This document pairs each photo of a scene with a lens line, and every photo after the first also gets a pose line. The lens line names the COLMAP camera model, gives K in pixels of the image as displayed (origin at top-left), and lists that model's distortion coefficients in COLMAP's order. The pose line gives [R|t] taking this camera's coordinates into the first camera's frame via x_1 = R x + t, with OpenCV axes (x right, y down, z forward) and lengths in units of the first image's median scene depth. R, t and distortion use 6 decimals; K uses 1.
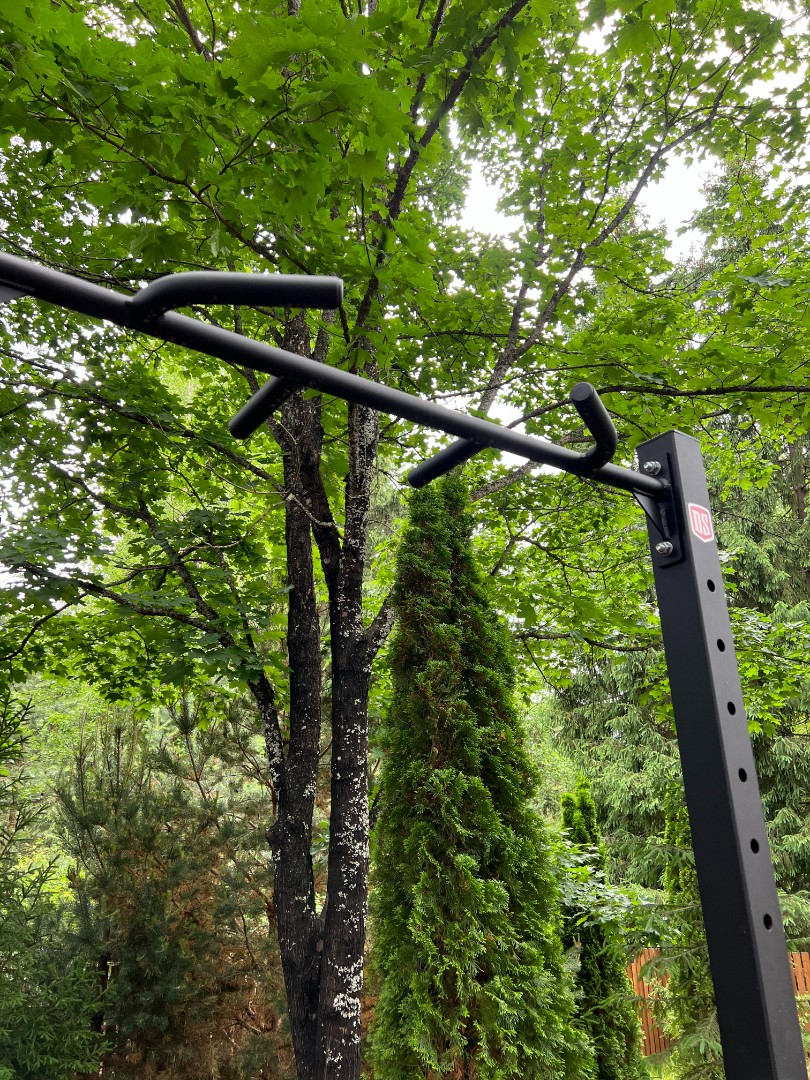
lens RADIAL K [[819.9, 0, 405.0], [0, 819.9, 540.0], [0, 0, 1]] dist [0.125260, -0.213350]
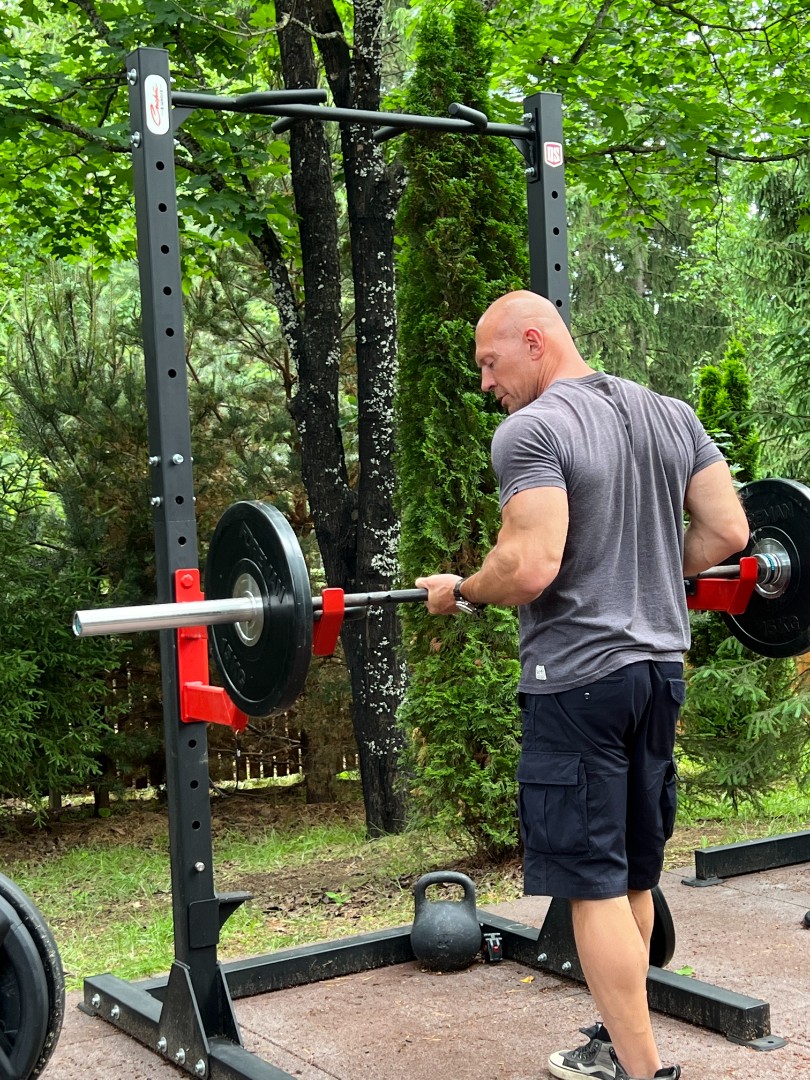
lens RADIAL K [[1656.6, 0, 416.1], [0, 1656.6, 571.2], [0, 0, 1]] dist [0.104450, -0.132602]
pose [[0.997560, -0.022361, -0.066139, 0.079716], [0.046144, 0.922084, 0.384228, -0.150834], [0.052394, -0.386342, 0.920866, -0.662846]]
